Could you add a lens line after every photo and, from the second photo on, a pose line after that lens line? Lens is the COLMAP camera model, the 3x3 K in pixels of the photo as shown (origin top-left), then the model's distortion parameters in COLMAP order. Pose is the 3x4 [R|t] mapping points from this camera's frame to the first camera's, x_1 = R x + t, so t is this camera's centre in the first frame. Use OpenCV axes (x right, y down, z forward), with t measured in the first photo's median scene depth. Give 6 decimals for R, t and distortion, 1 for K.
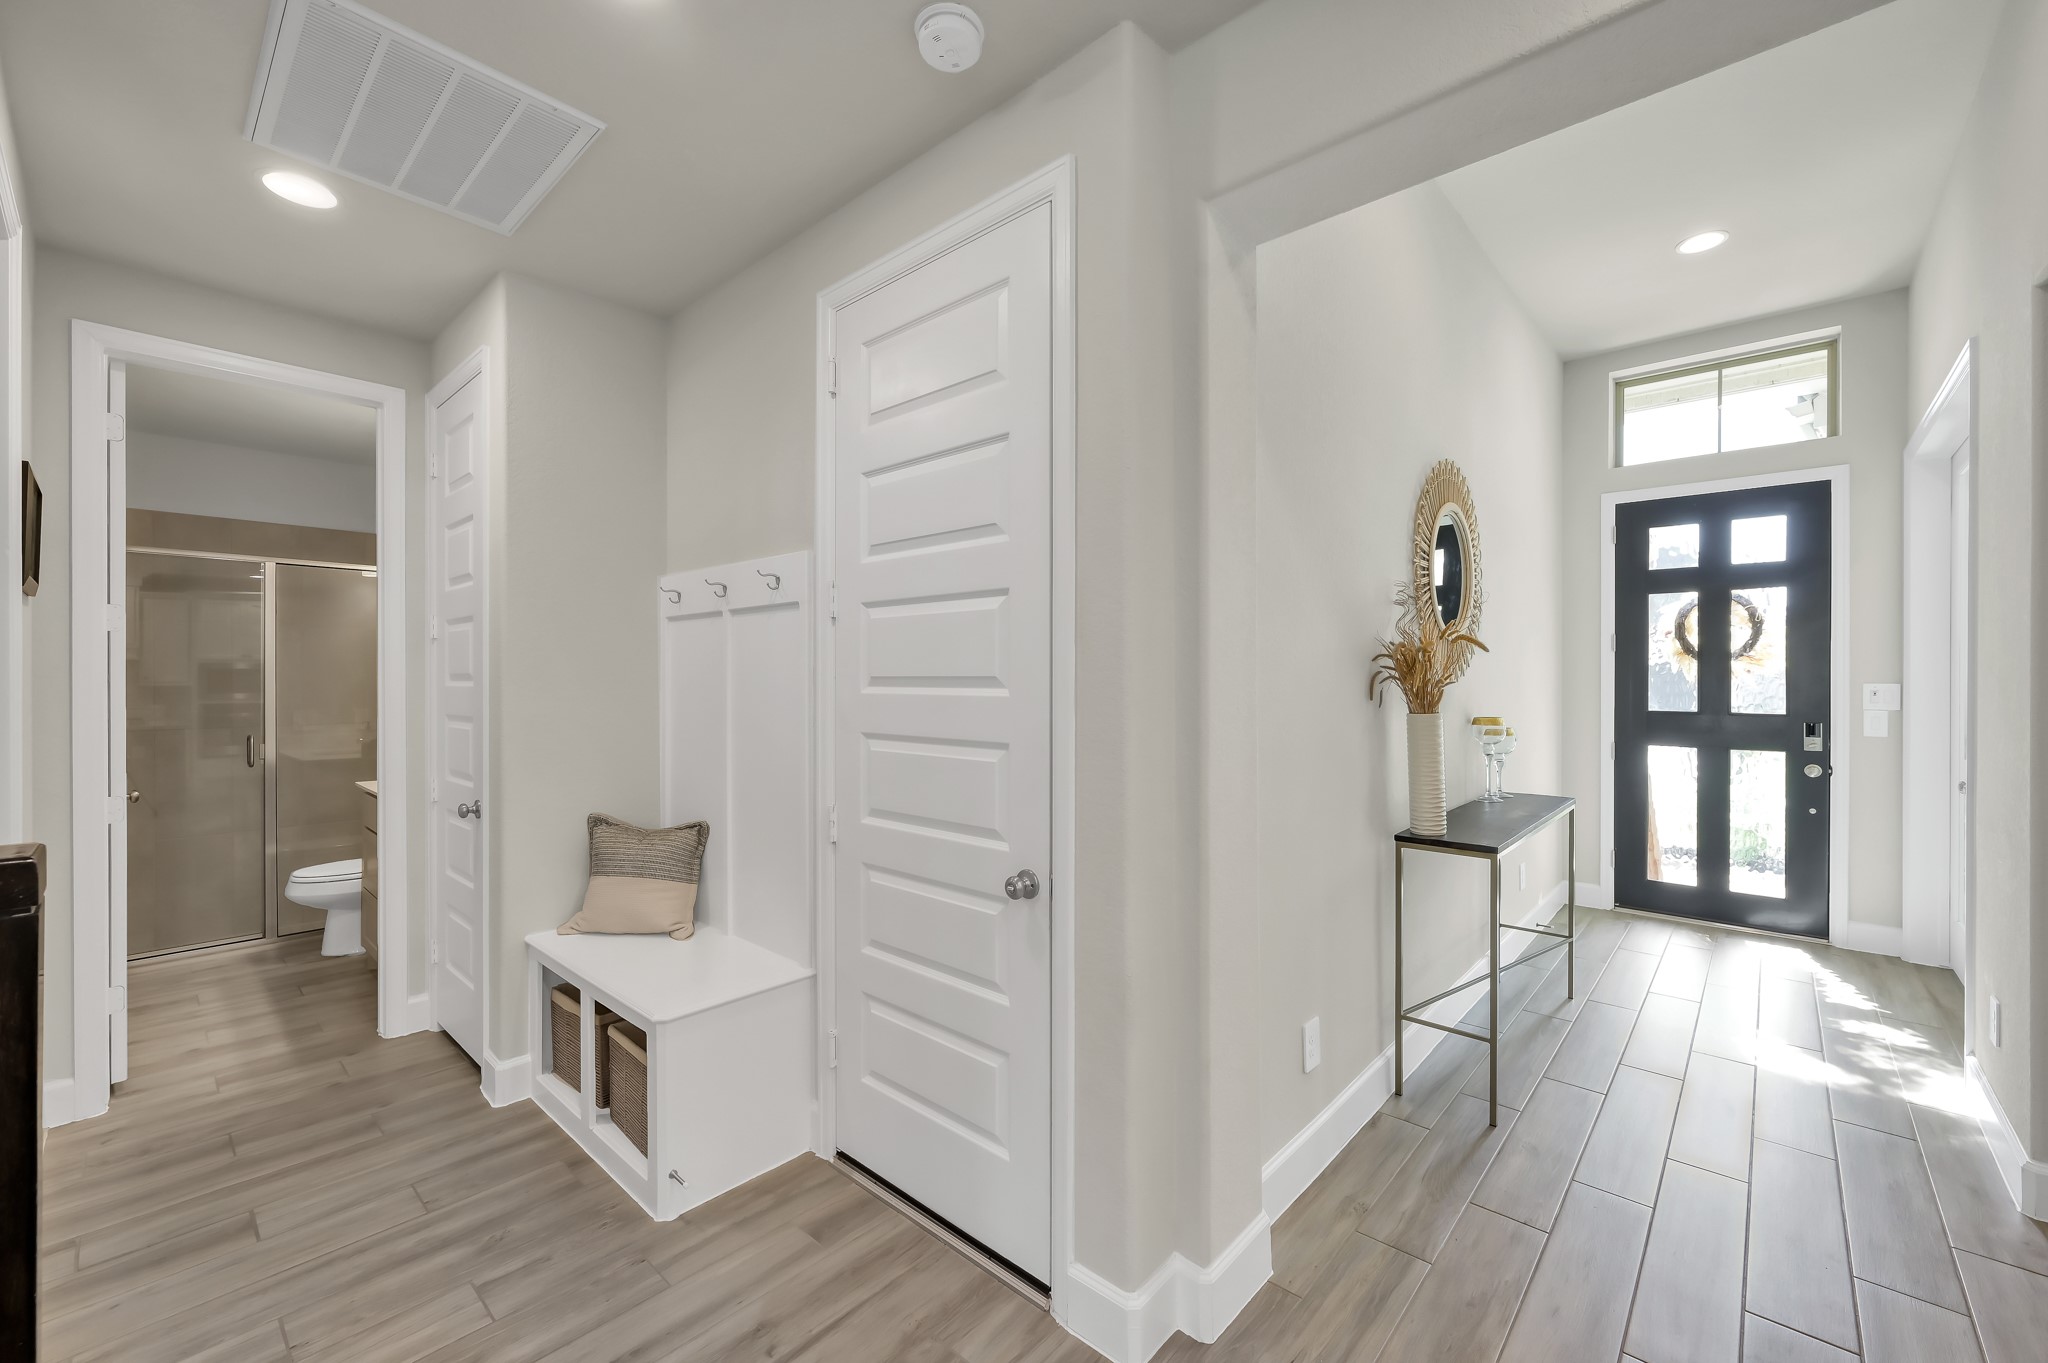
lens RADIAL K [[819.4, 0, 1021.8], [0, 819.4, 679.6], [0, 0, 1]] dist [0.007333, 0.000297]
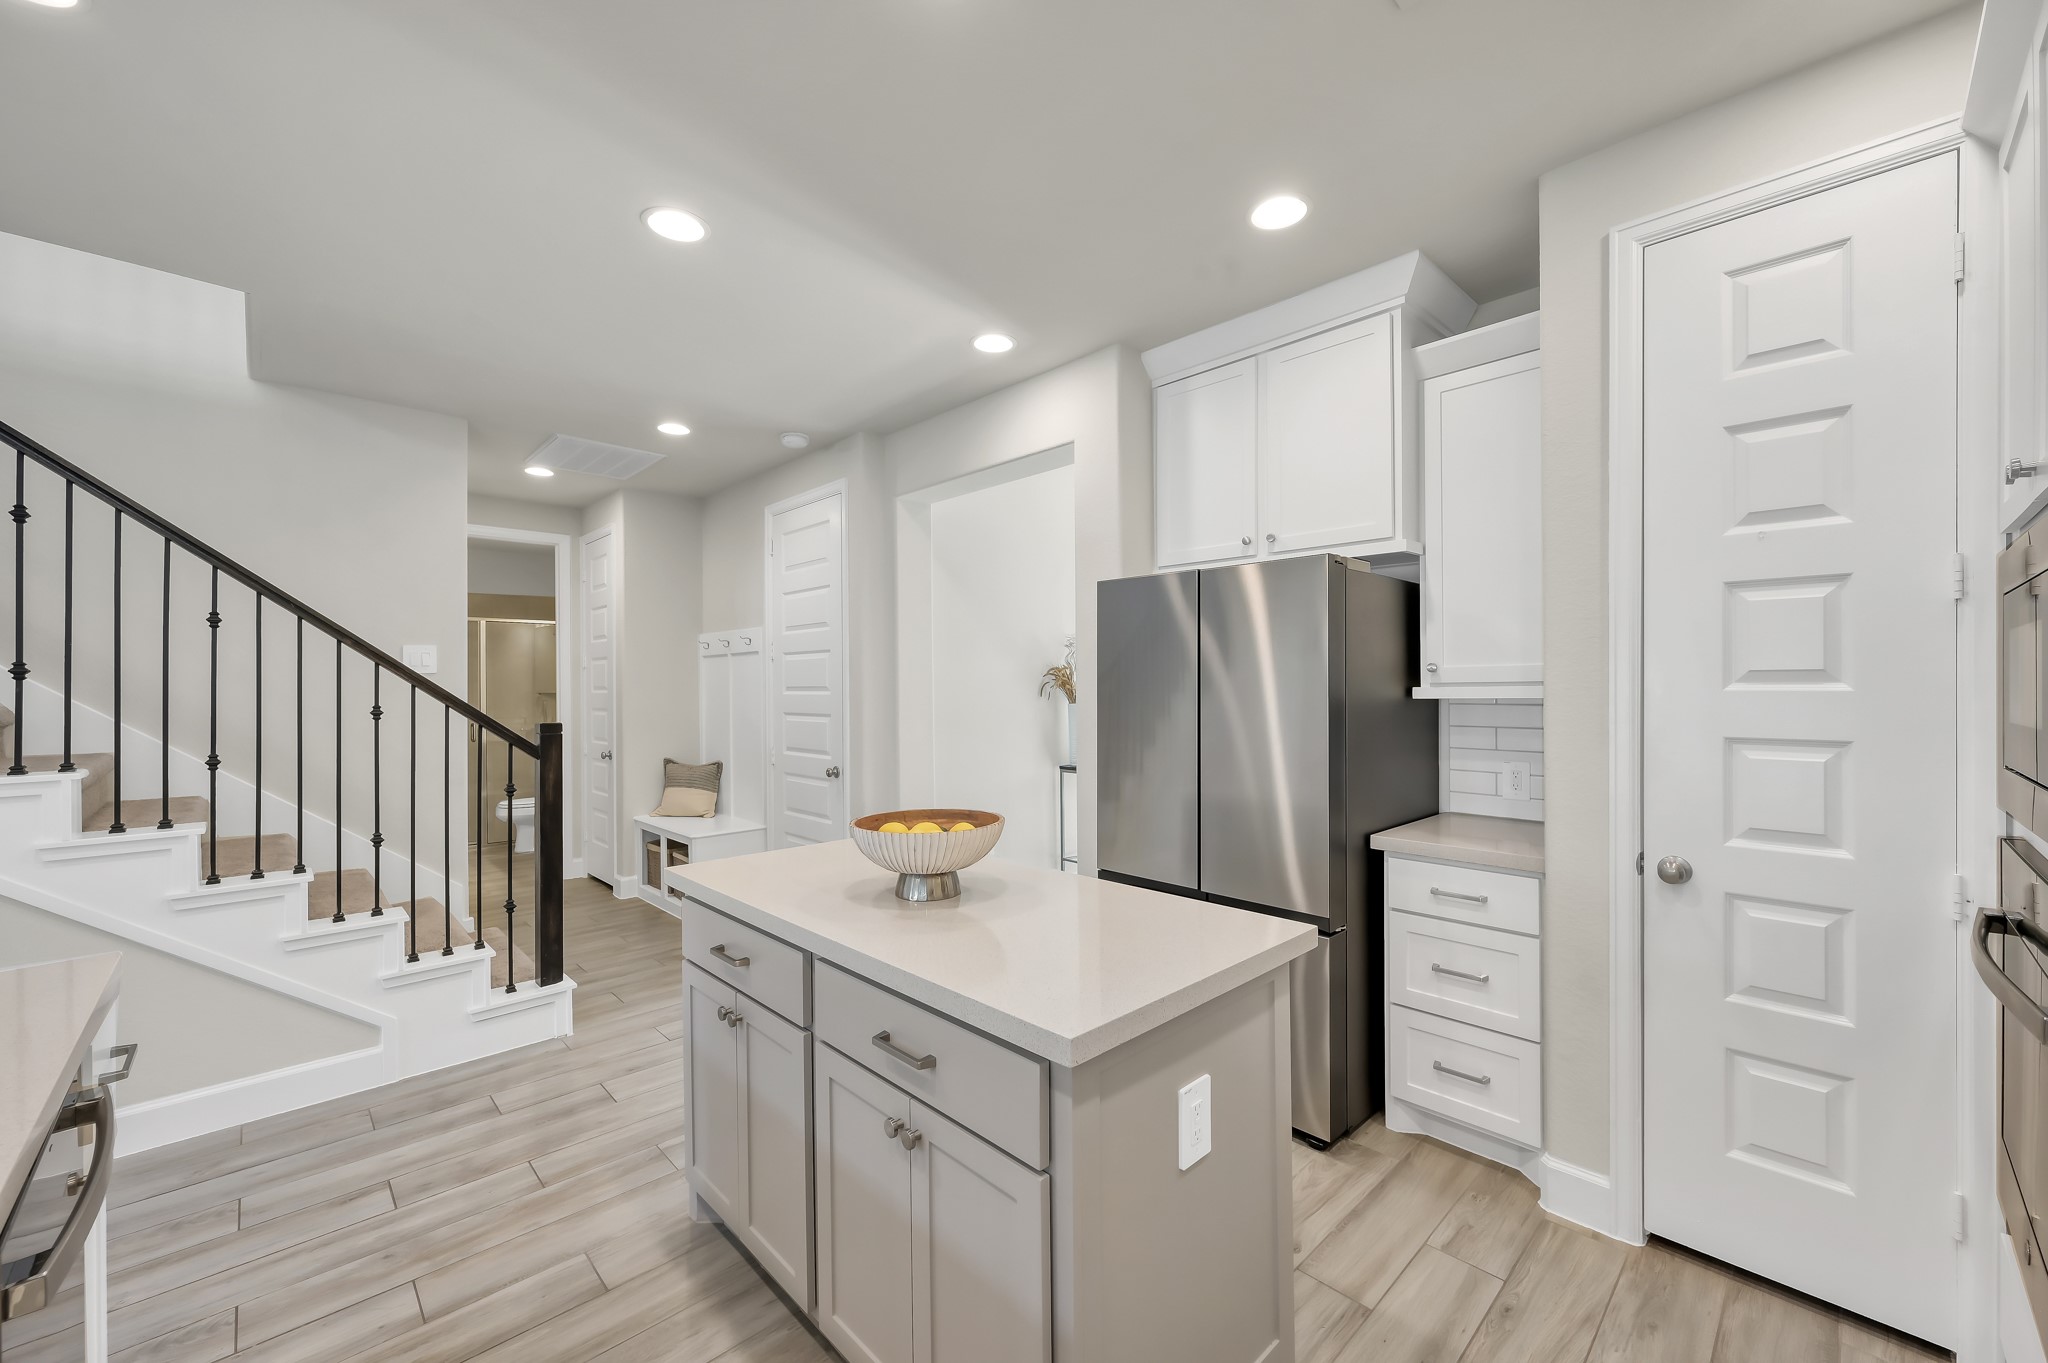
lens RADIAL K [[819.4, 0, 1020.6], [0, 819.4, 684.6], [0, 0, 1]] dist [0.007333, 0.000297]
pose [[0.996410, -0.007008, -0.084371, 0.477906], [0.006824, 0.999974, -0.002472, 0.000241], [0.084386, 0.001887, 0.996431, -0.863669]]
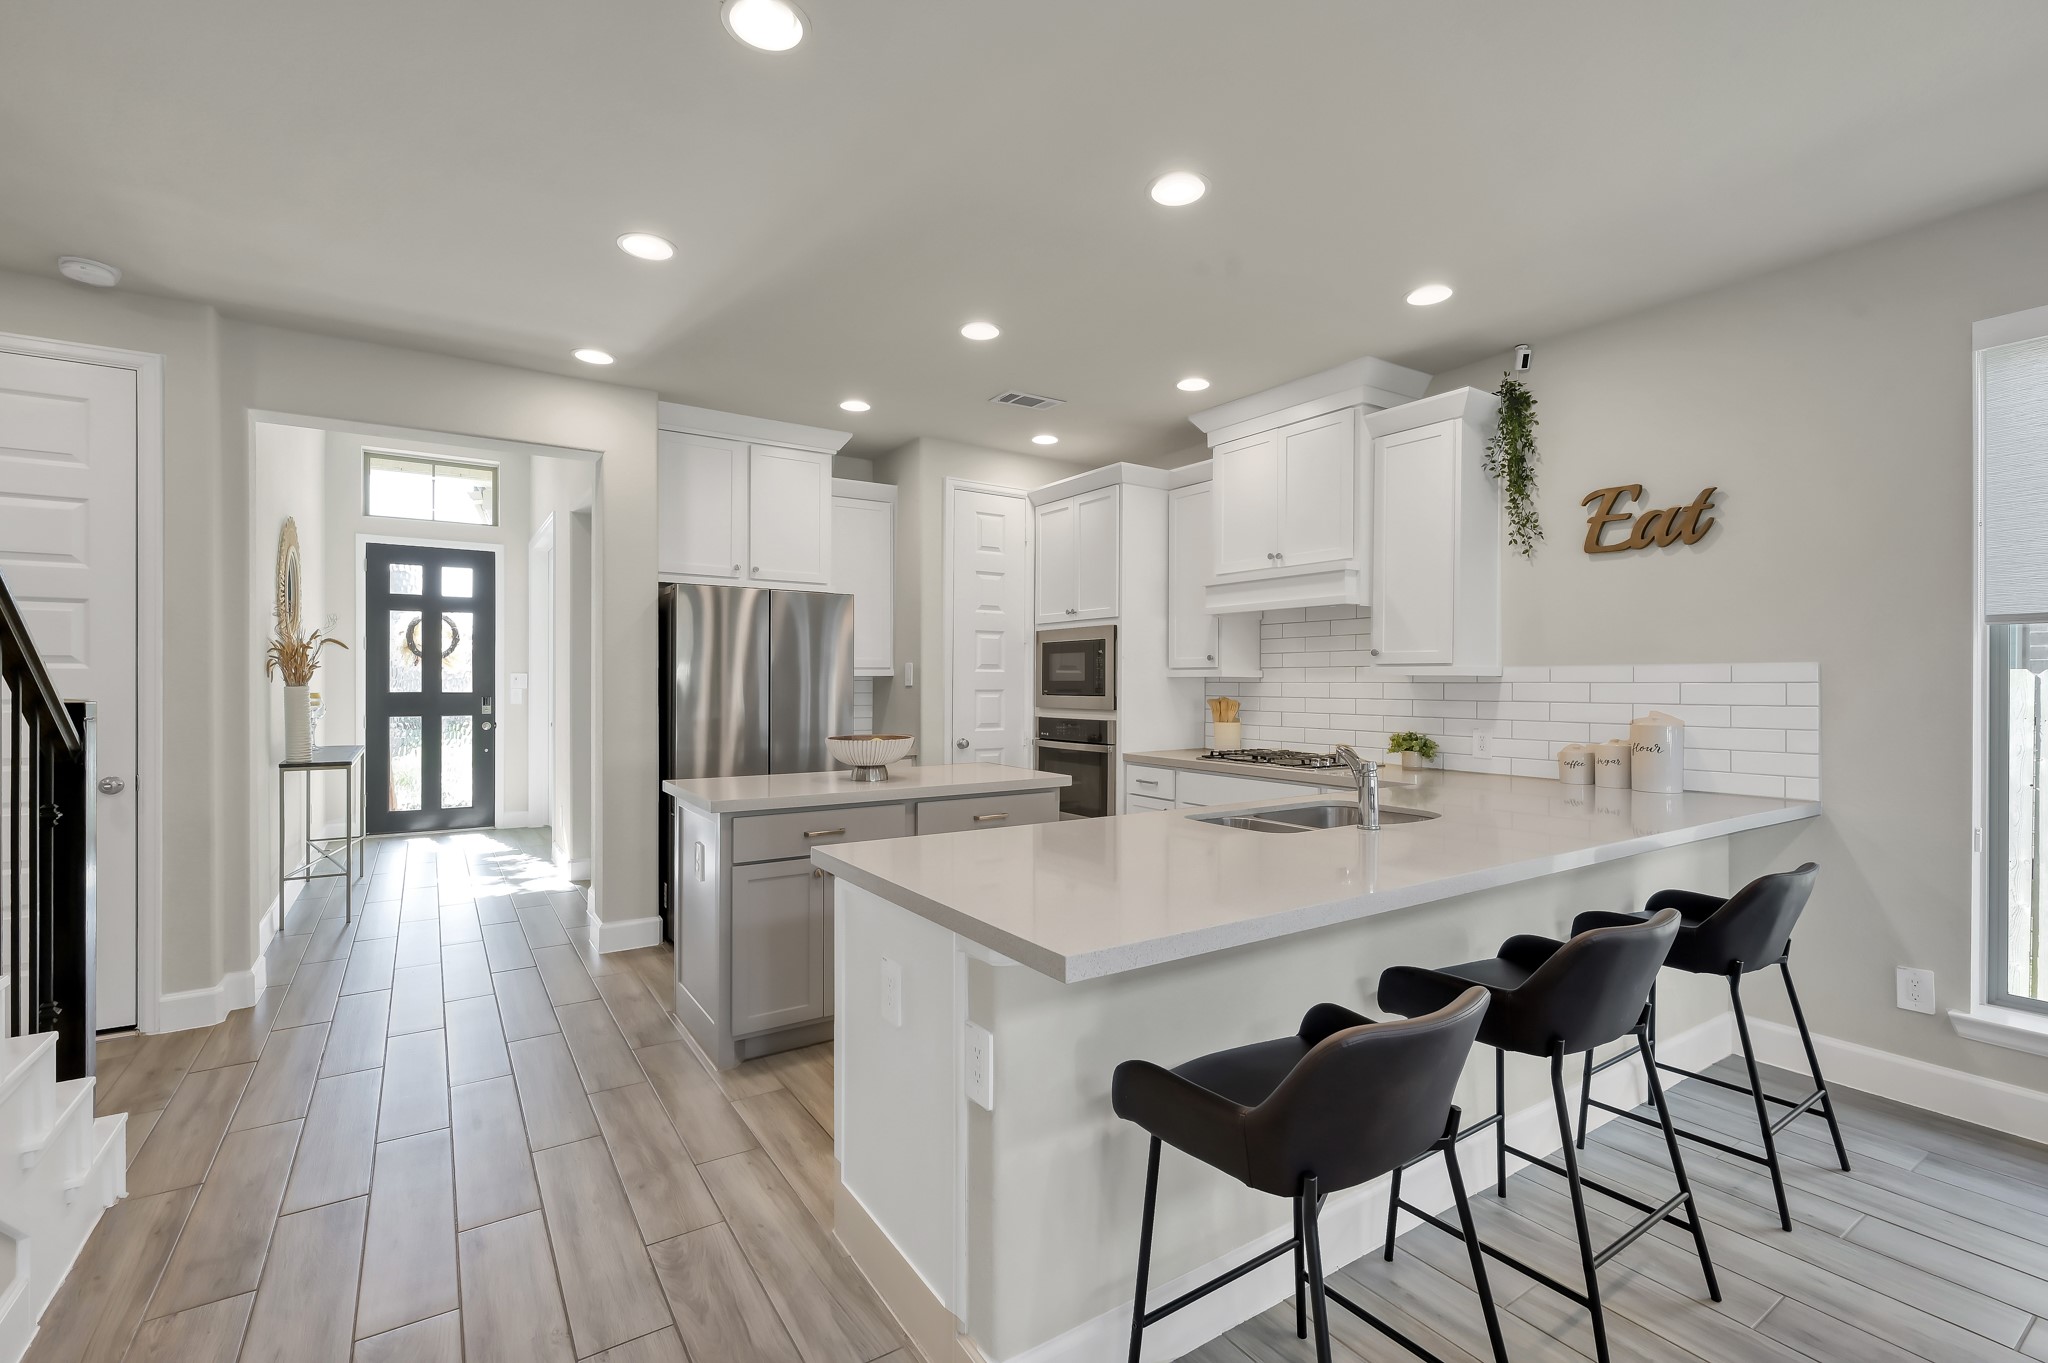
lens RADIAL K [[918.4, 0, 1038.8], [0, 918.4, 685.3], [0, 0, 1]] dist [0.003813, -0.001606]
pose [[0.239332, -0.004338, 0.970928, -0.824289], [-0.001846, 0.999986, 0.004923, 0.025162], [-0.970936, -0.002971, 0.239320, -0.752337]]
